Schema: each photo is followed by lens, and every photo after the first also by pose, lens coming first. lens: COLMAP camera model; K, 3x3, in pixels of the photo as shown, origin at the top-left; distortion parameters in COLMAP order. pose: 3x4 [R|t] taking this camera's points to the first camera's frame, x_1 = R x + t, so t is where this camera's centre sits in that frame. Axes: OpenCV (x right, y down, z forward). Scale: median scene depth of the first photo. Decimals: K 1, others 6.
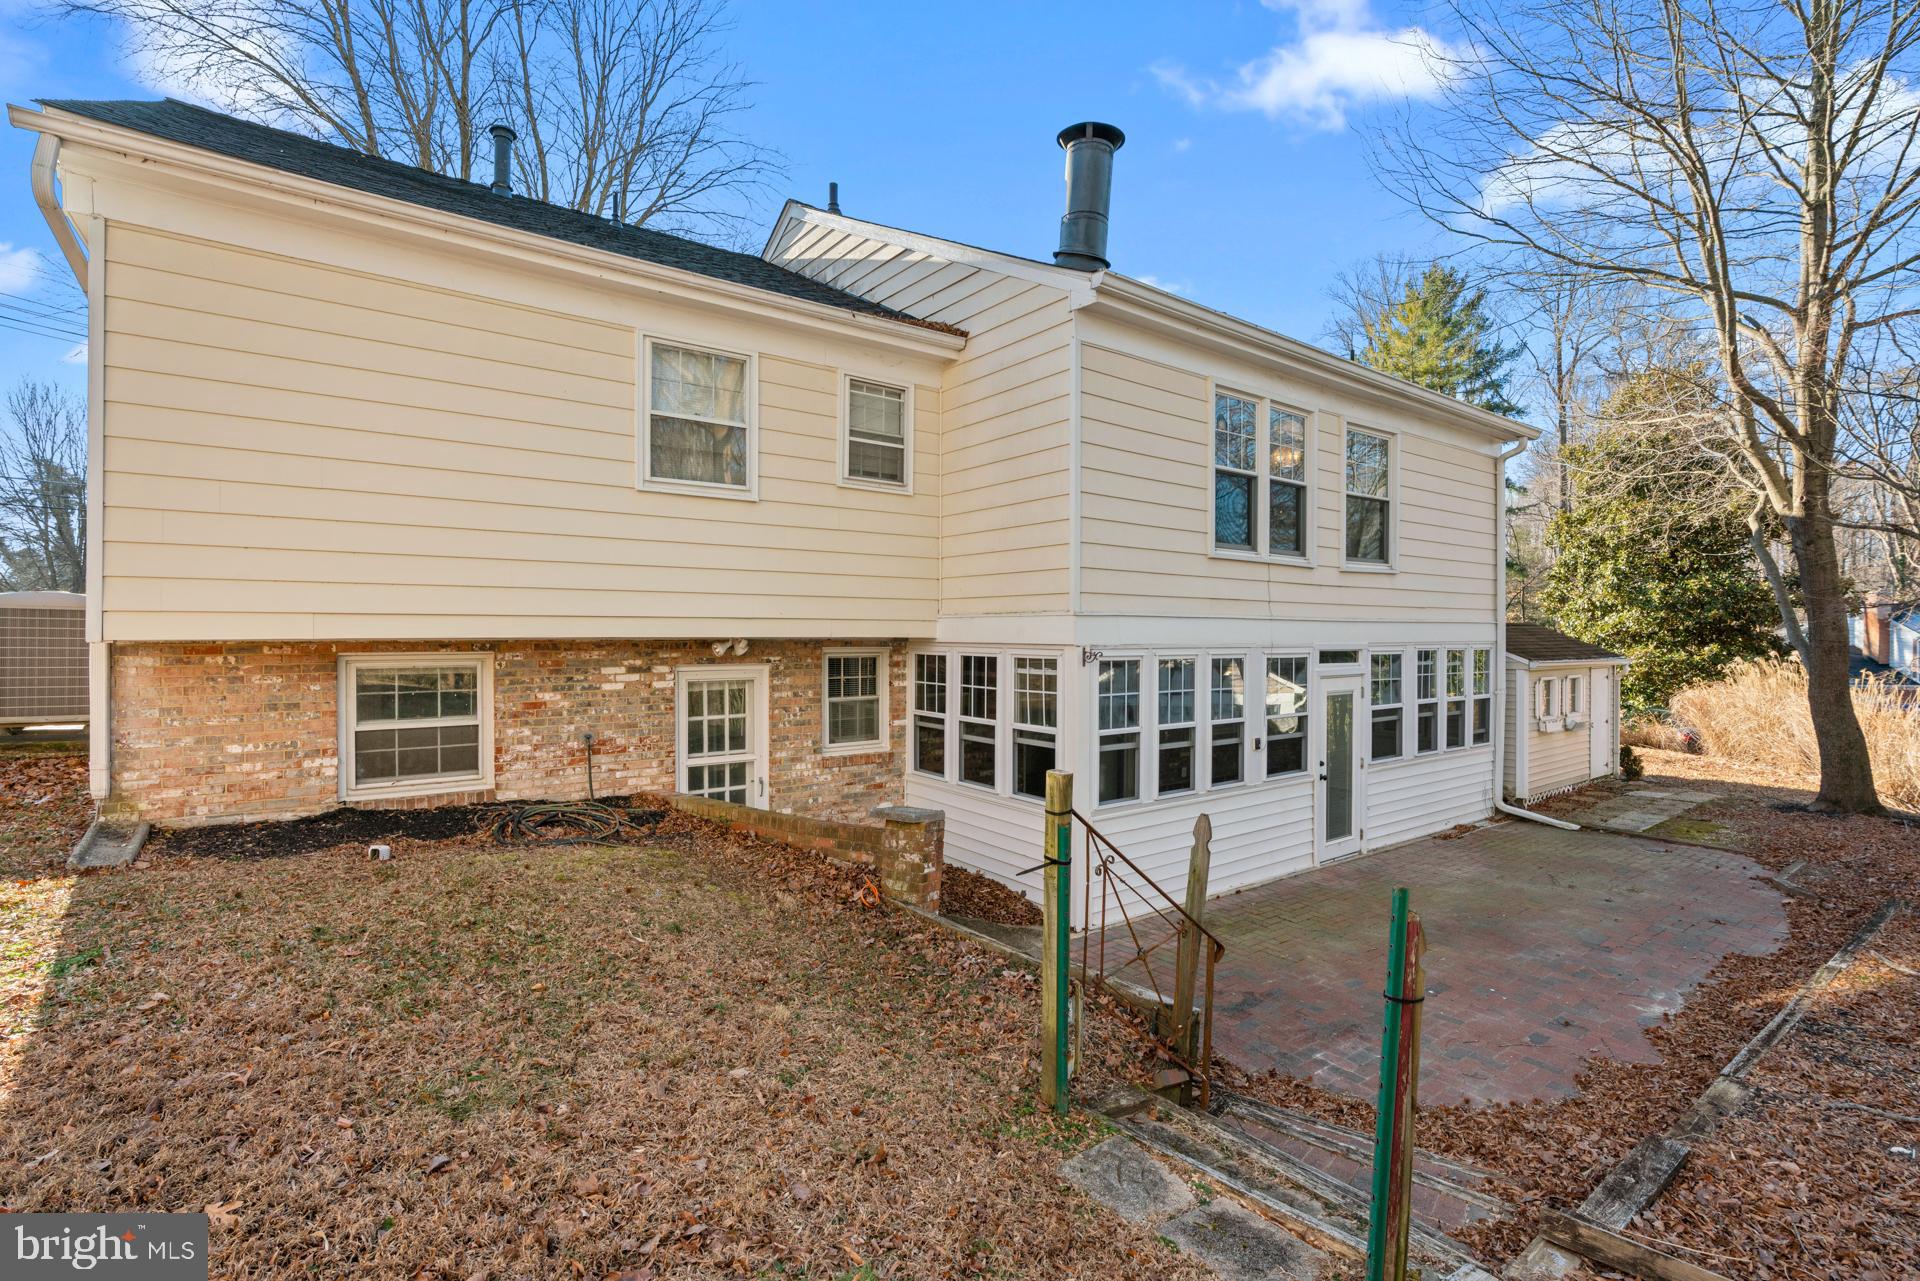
lens RADIAL K [[873.3, 0, 959.4], [0, 873.3, 635.7], [0, 0, 1]] dist [-0.014827, 0.006097]
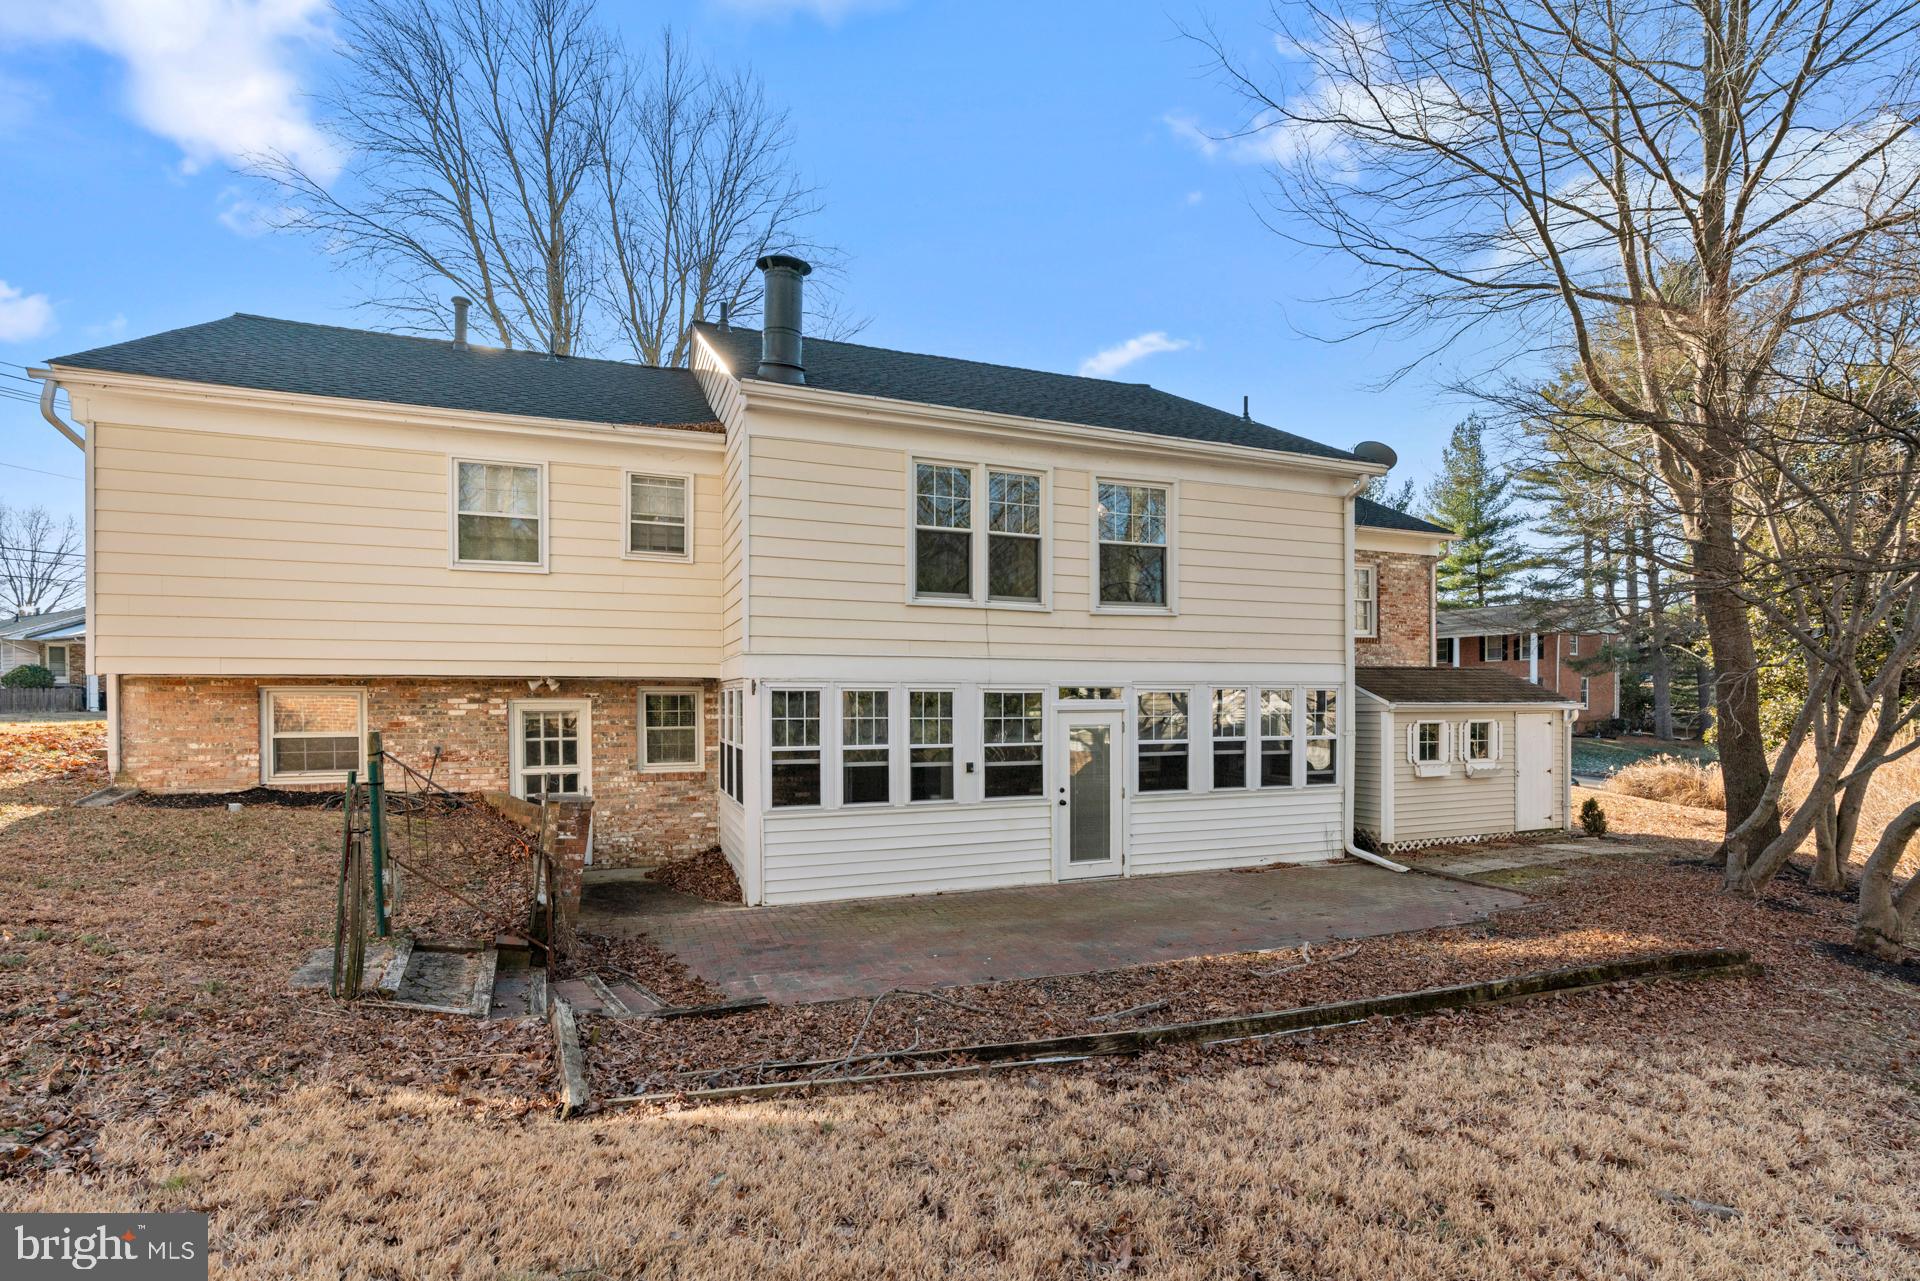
lens RADIAL K [[873.3, 0, 898.1], [0, 873.3, 702.3], [0, 0, 1]] dist [-0.014827, 0.006097]
pose [[0.965897, -0.002572, -0.258914, 0.571821], [0.003448, 0.999990, 0.002931, 0.036537], [0.258904, -0.003724, 0.965896, -0.132838]]
